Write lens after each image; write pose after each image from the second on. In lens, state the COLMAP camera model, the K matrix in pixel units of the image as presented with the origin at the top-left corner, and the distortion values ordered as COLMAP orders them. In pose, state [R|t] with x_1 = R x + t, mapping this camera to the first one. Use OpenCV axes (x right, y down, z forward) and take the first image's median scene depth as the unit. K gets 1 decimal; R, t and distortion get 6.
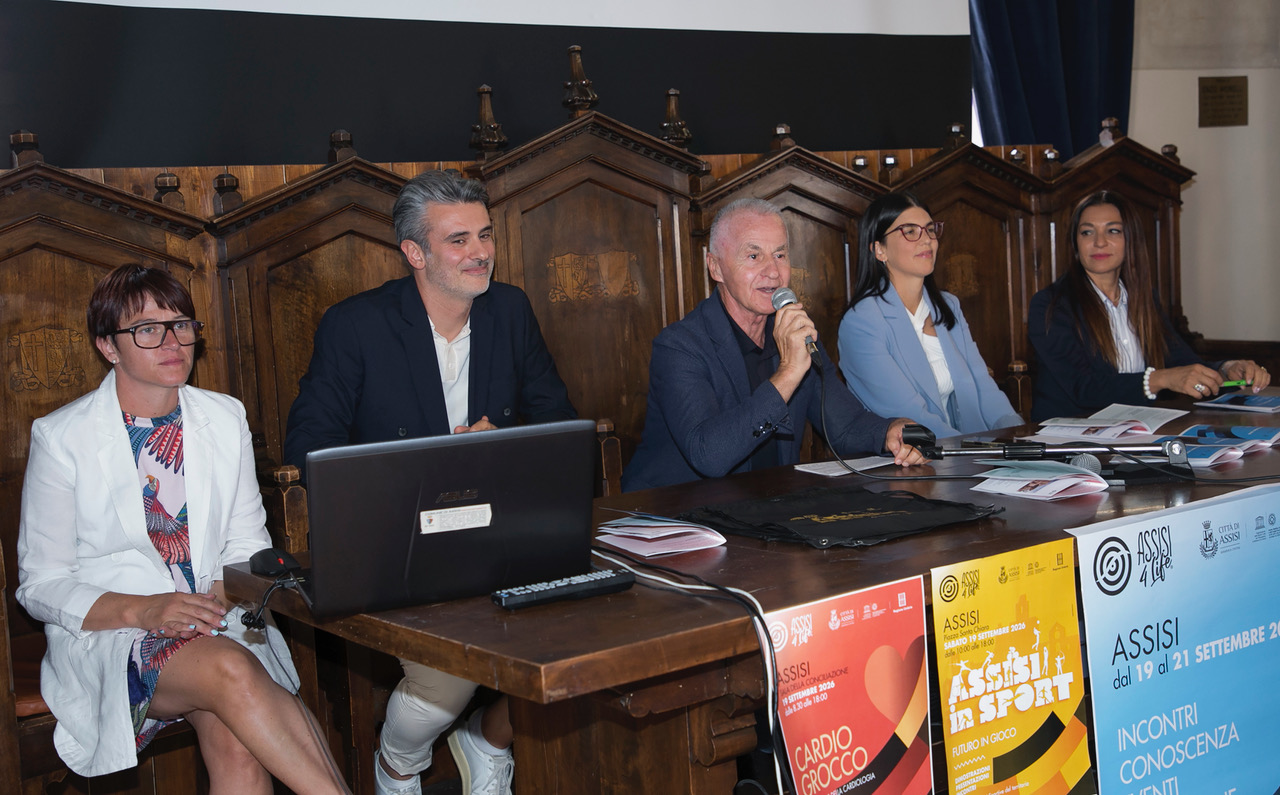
lens RADIAL K [[1623.8, 0, 653.5], [0, 1623.8, 374.4], [0, 0, 1]] dist [0.144065, 0.000000]
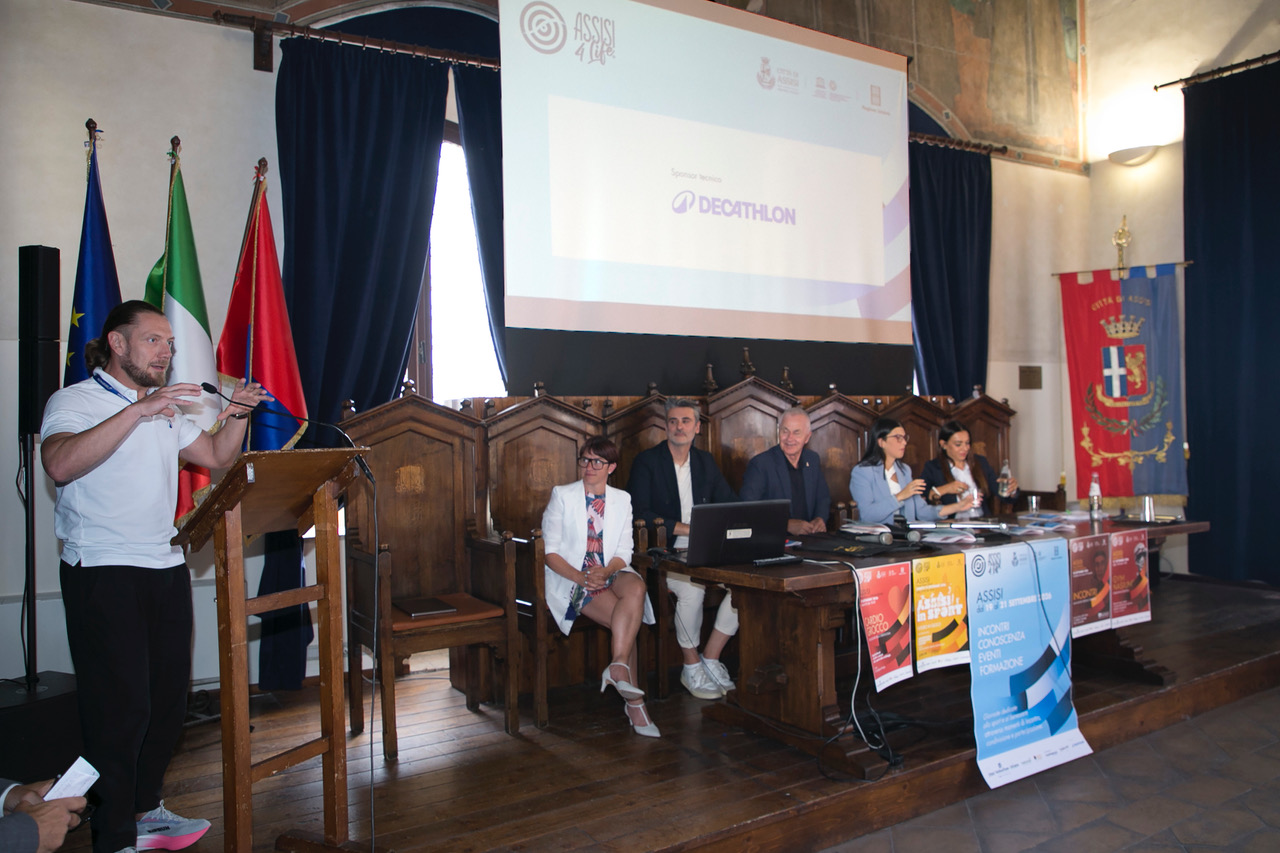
lens RADIAL K [[1006.9, 0, 651.9], [0, 1006.9, 418.7], [0, 0, 1]] dist [-0.050156, 0.032638]
pose [[0.998287, 0.039536, -0.043123, -0.172929], [-0.043327, 0.994922, -0.090844, 0.048242], [0.039312, 0.092557, 0.994931, -0.601212]]
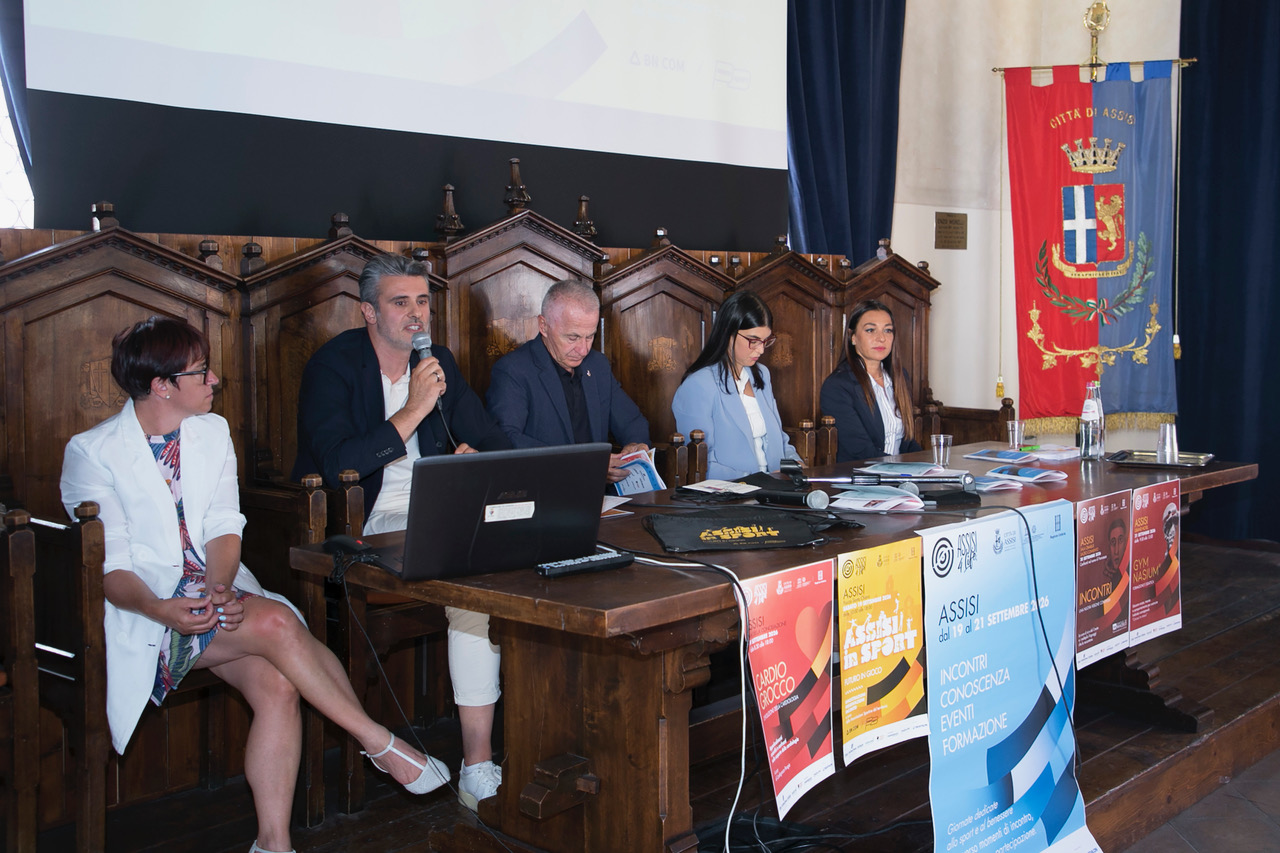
lens RADIAL K [[1415.8, 0, 724.7], [0, 1415.8, 358.0], [0, 0, 1]] dist [0.037583, 0.000000]
pose [[0.976365, 0.048335, 0.210654, -0.173202], [-0.038134, 0.997907, -0.052222, 0.012398], [-0.212737, 0.042955, 0.976165, -0.182406]]
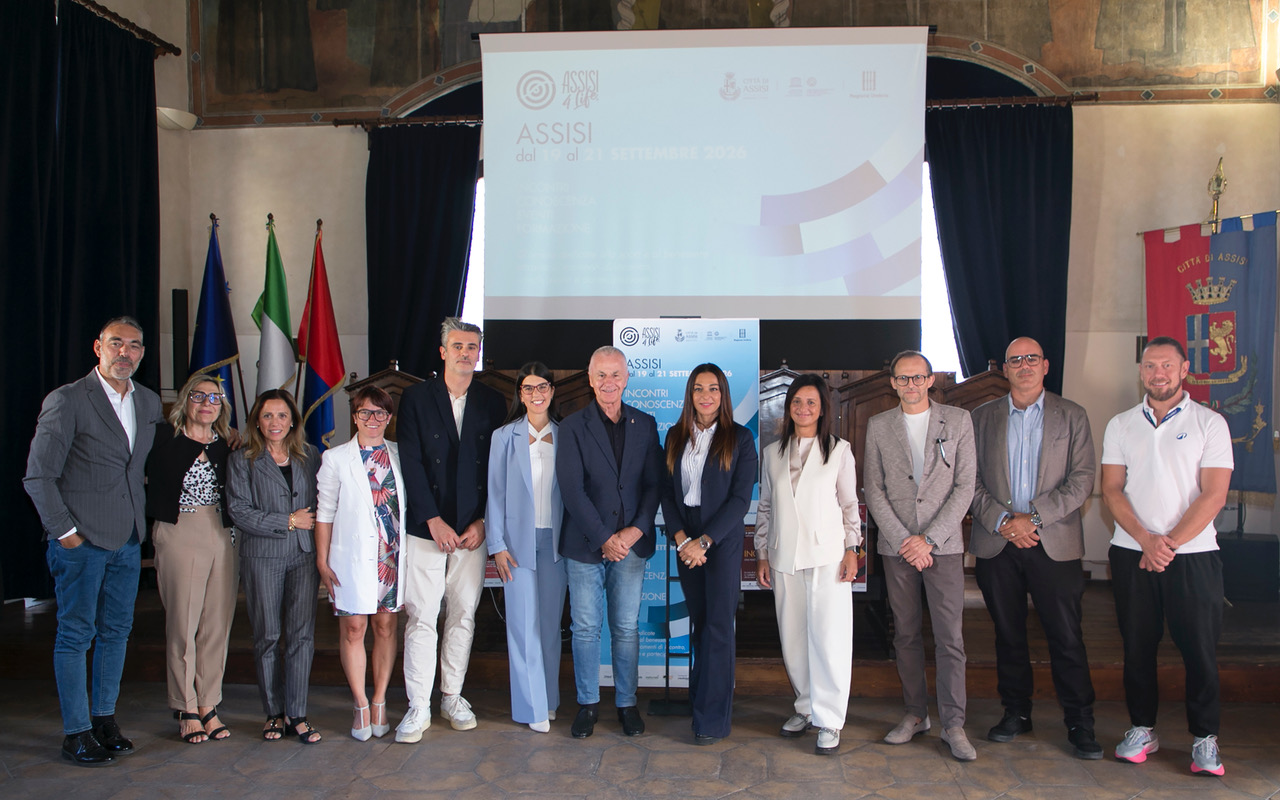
lens RADIAL K [[1107.2, 0, 668.3], [0, 1107.2, 385.5], [0, 0, 1]] dist [0.034839, -0.045099]
pose [[0.756116, 0.063899, -0.651311, 1.714221], [-0.104546, 0.994235, -0.023826, -0.091954], [0.646033, 0.086107, 0.758437, -0.620903]]
